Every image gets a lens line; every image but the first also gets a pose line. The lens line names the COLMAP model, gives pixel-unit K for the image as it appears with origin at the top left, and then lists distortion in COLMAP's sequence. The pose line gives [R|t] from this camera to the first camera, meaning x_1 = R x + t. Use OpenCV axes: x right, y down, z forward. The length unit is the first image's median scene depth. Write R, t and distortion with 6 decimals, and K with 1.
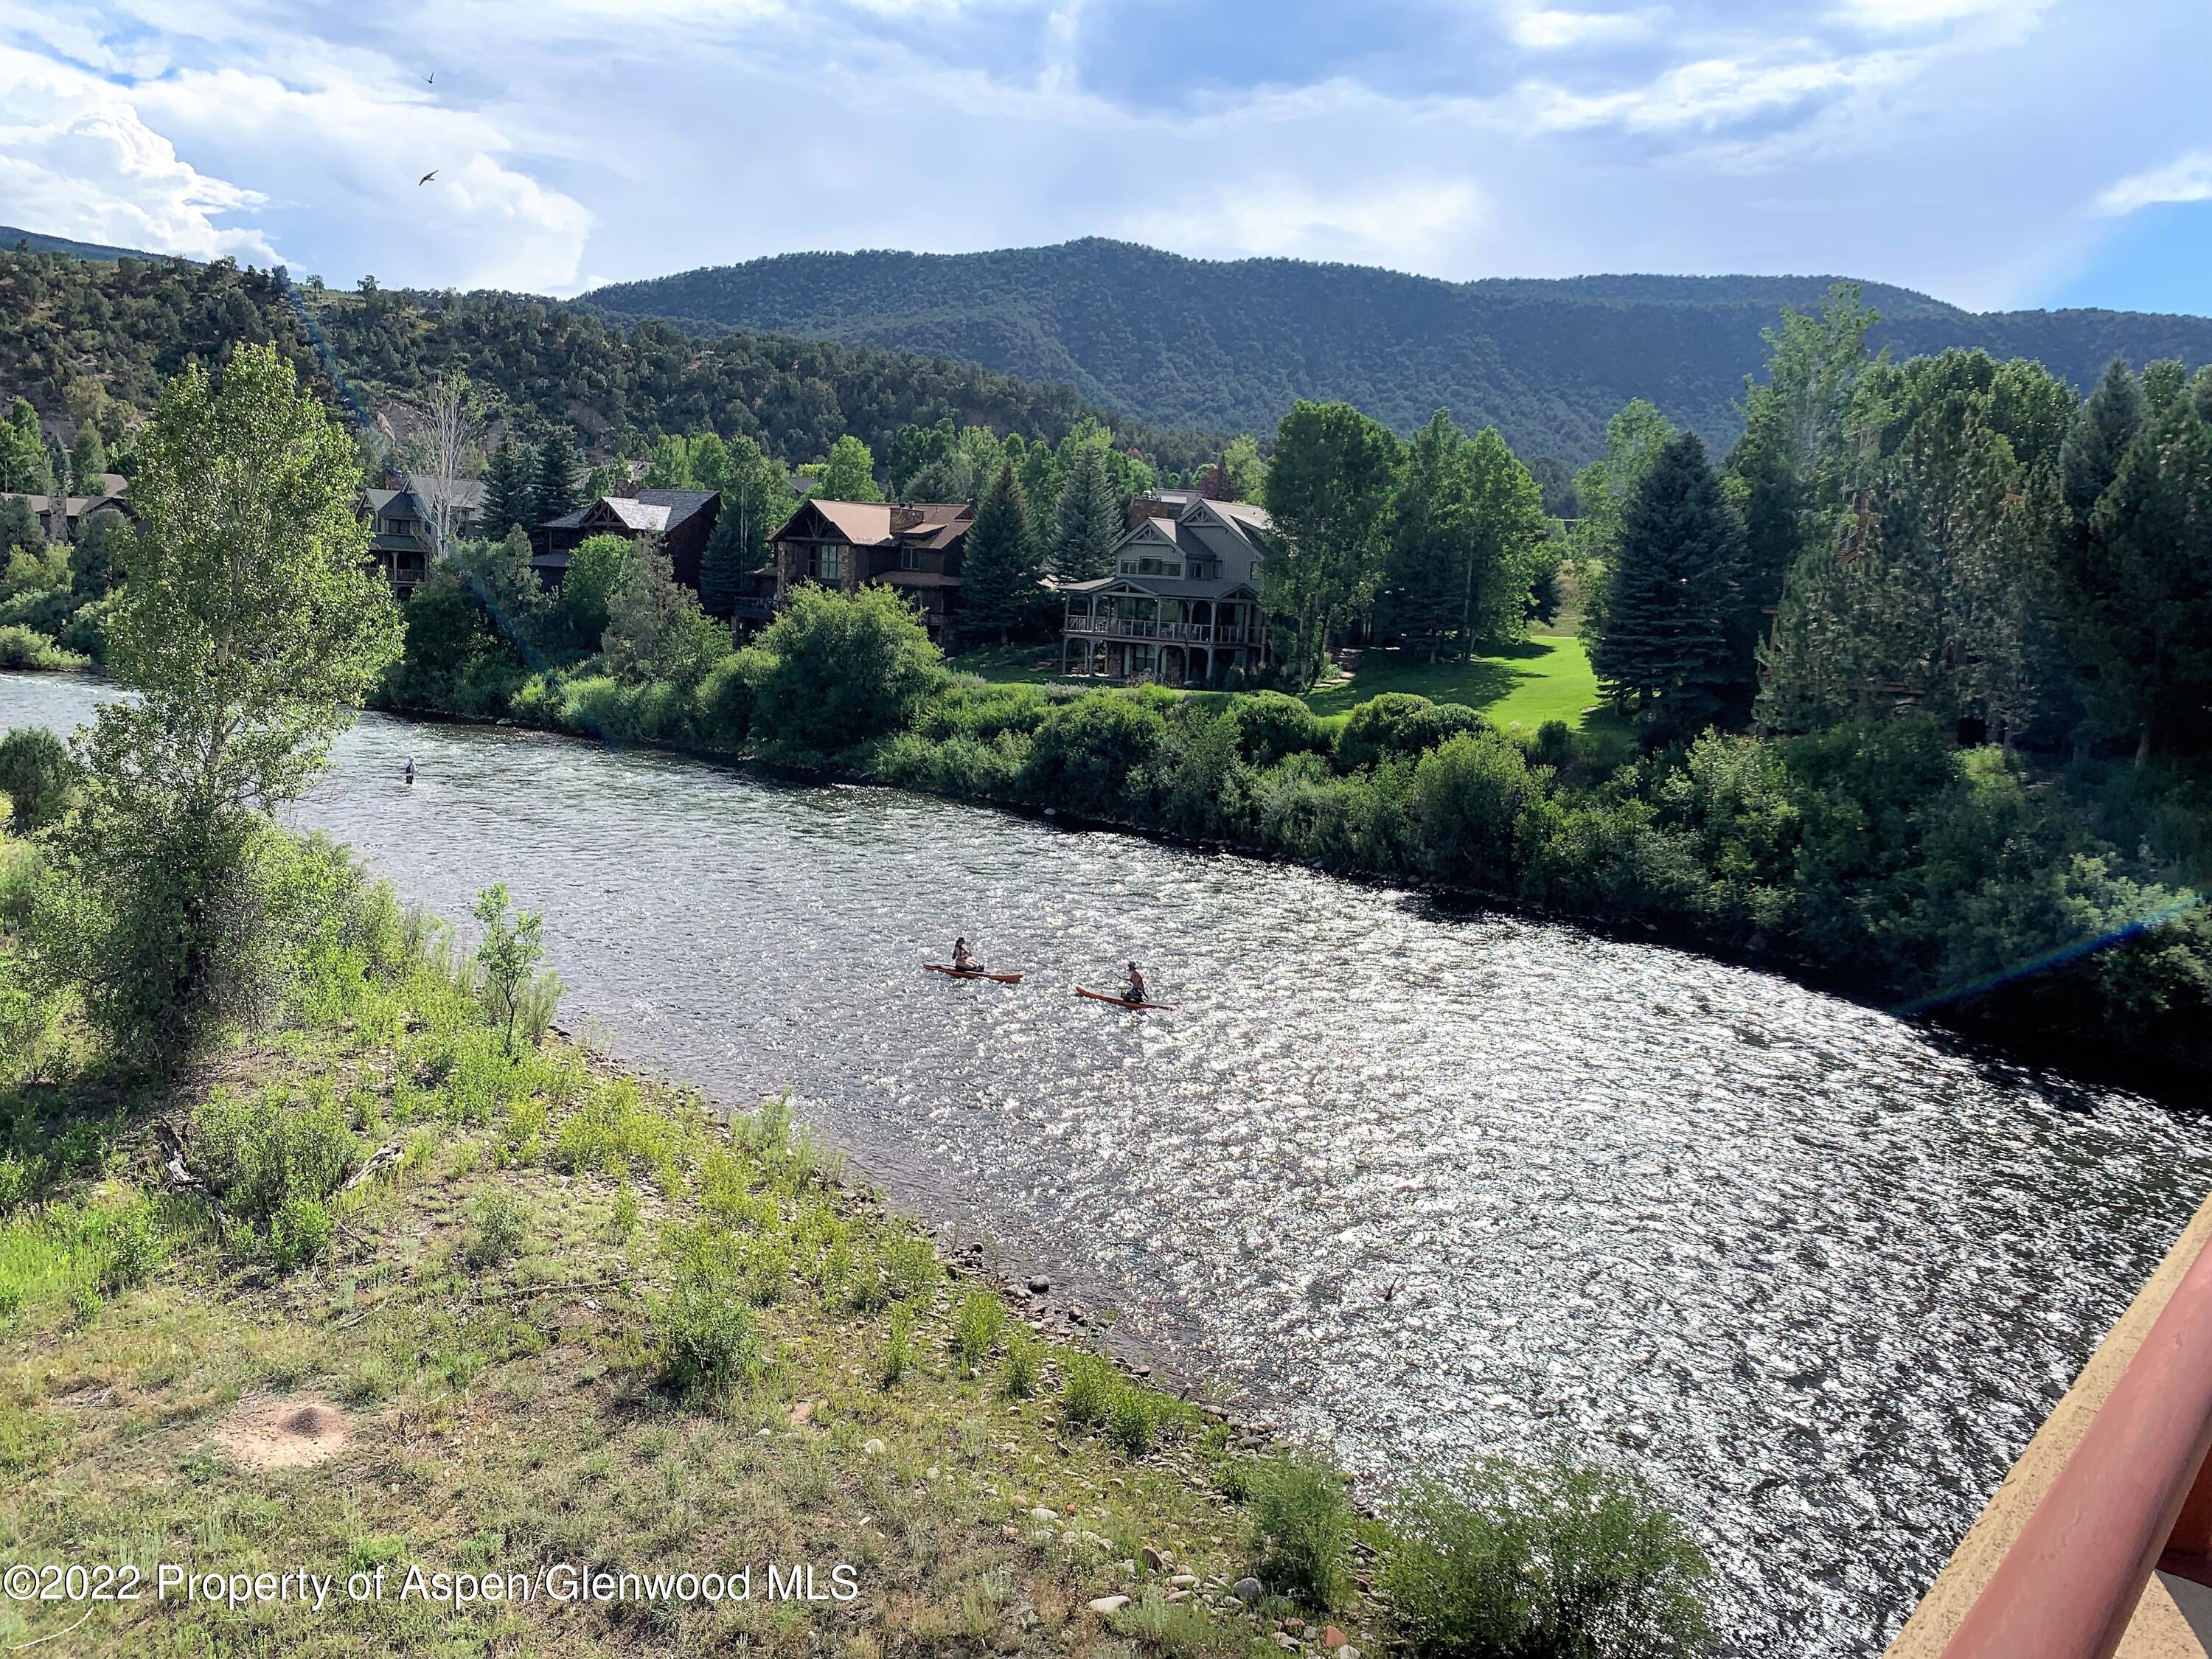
lens RADIAL K [[1697.3, 0, 1109.1], [0, 1697.3, 830.4], [0, 0, 1]] dist [0.013688, -0.007940]
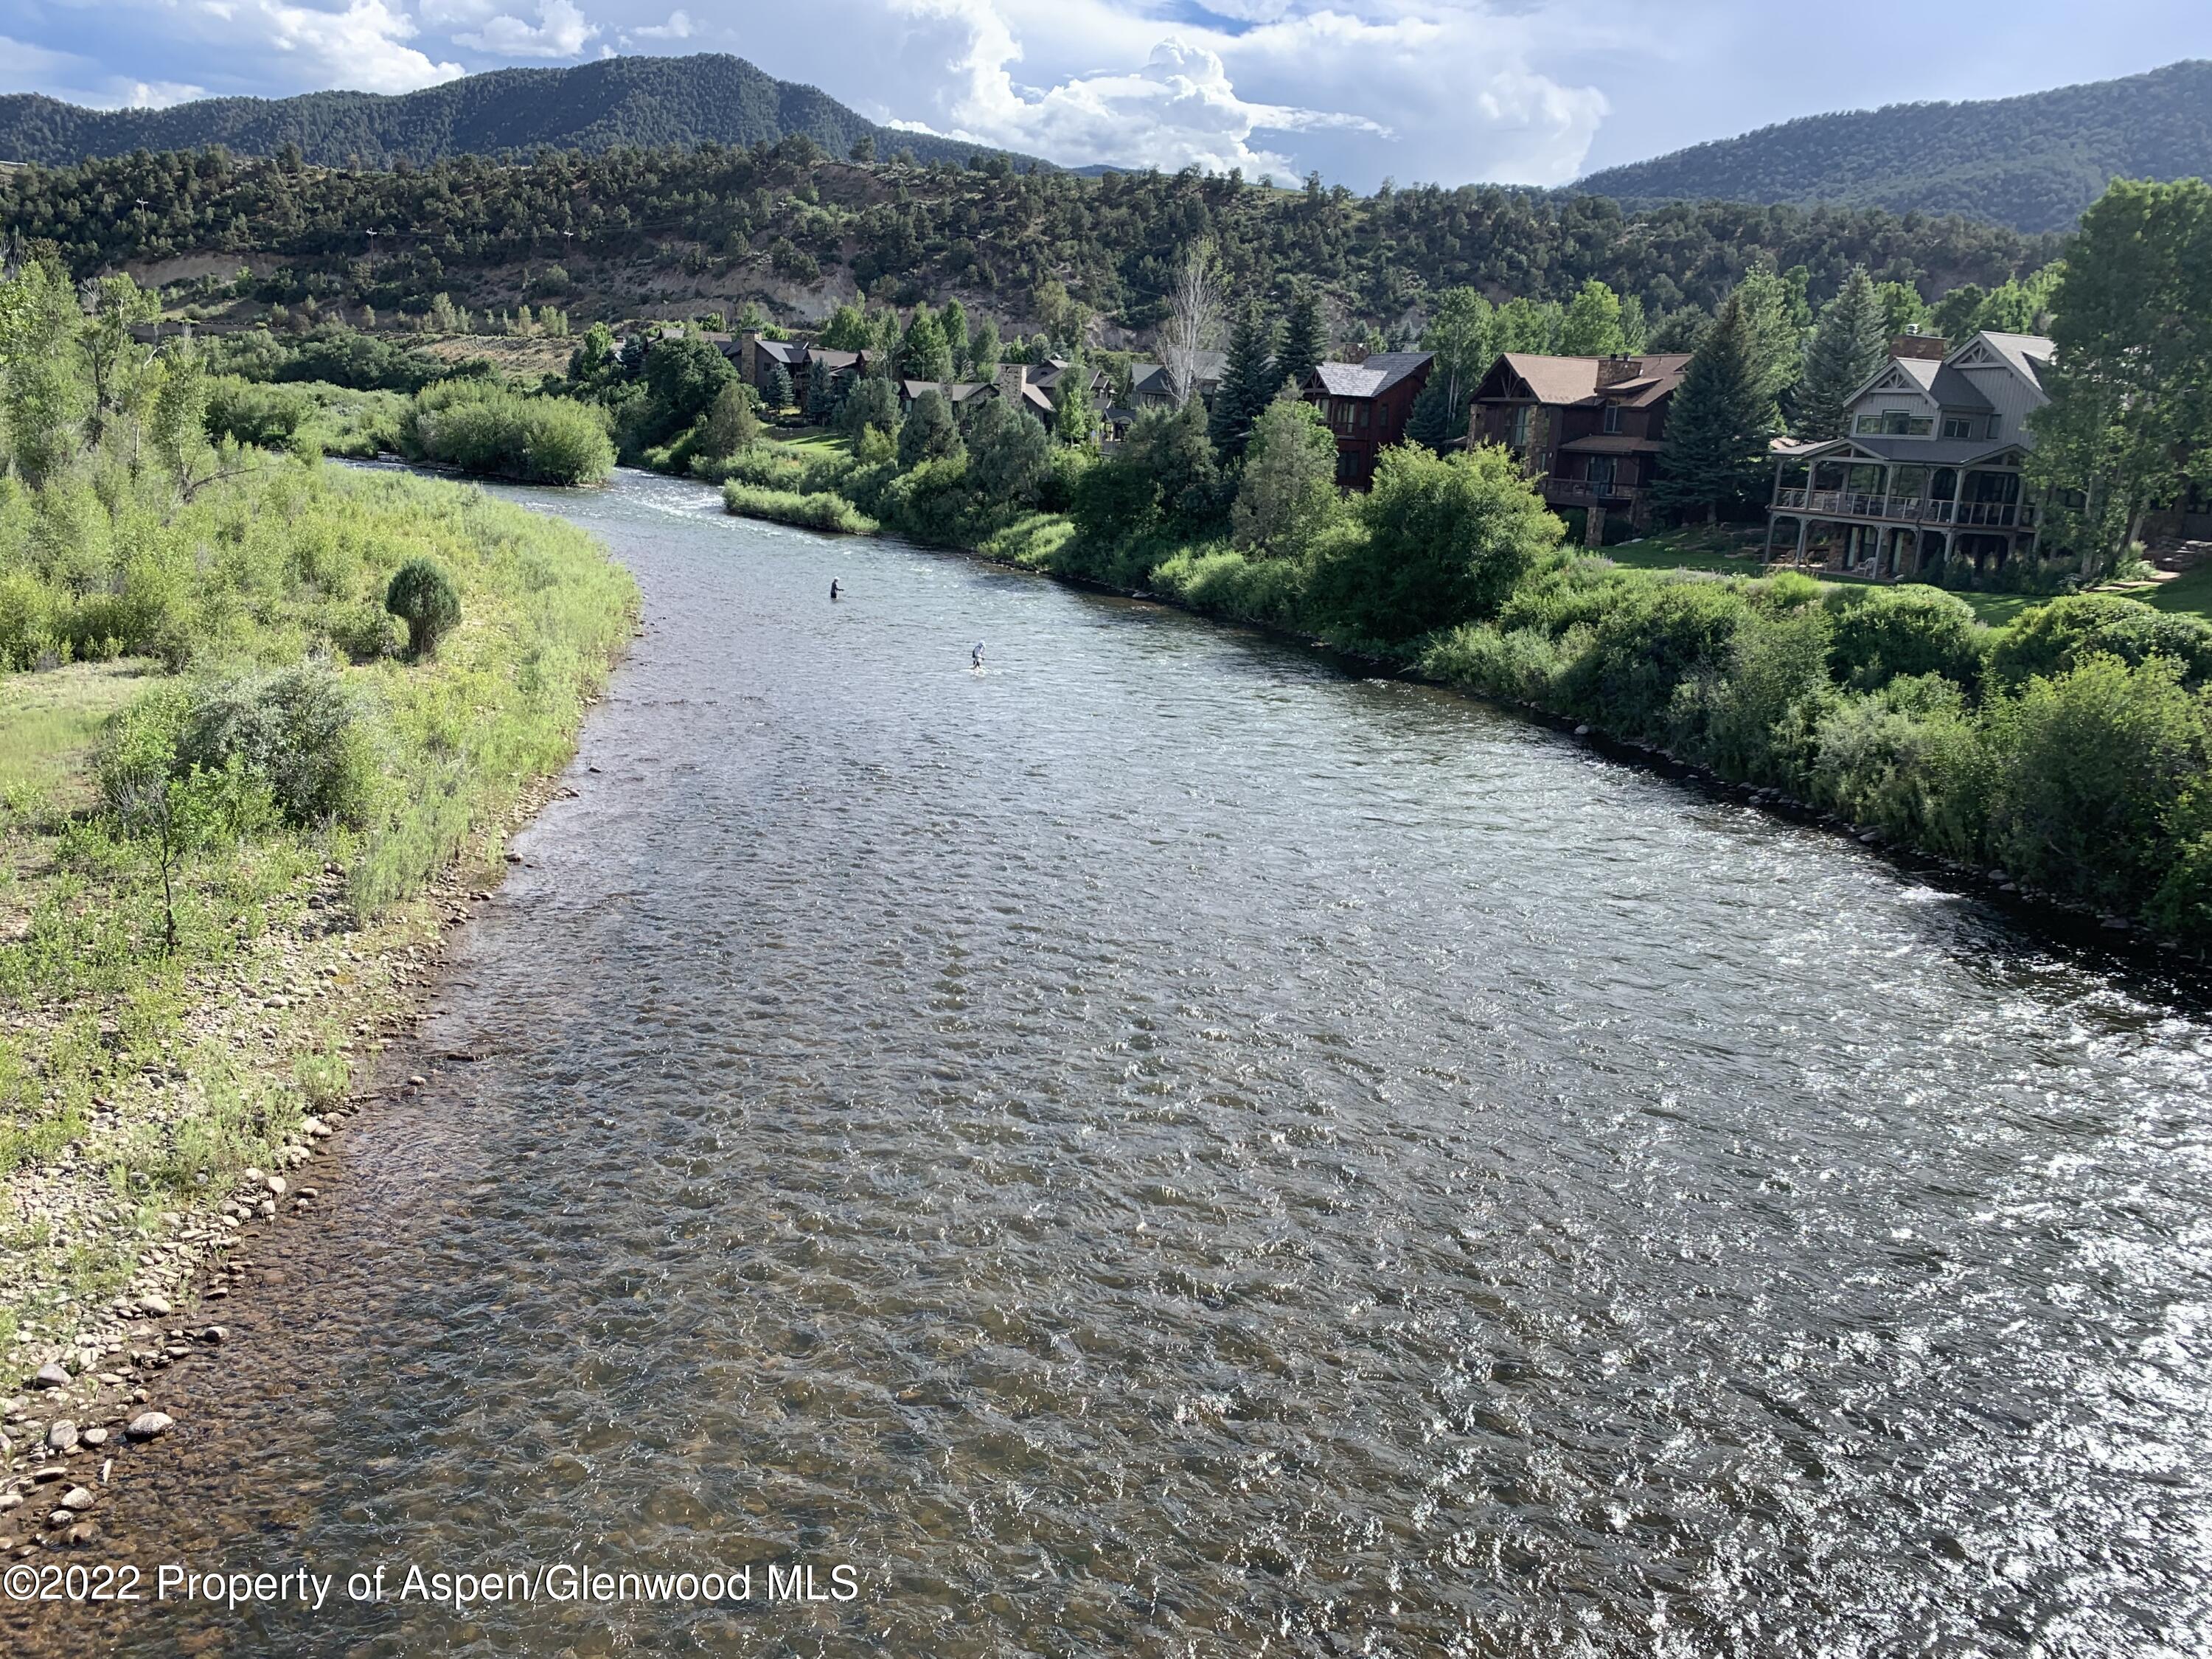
lens RADIAL K [[1697.3, 0, 1104.1], [0, 1697.3, 831.9], [0, 0, 1]] dist [0.013688, -0.007940]
pose [[0.855772, 0.113259, -0.504803, 0.115494], [-0.082192, 0.993114, 0.083480, -0.007698], [0.510782, -0.029949, 0.859189, 0.144599]]
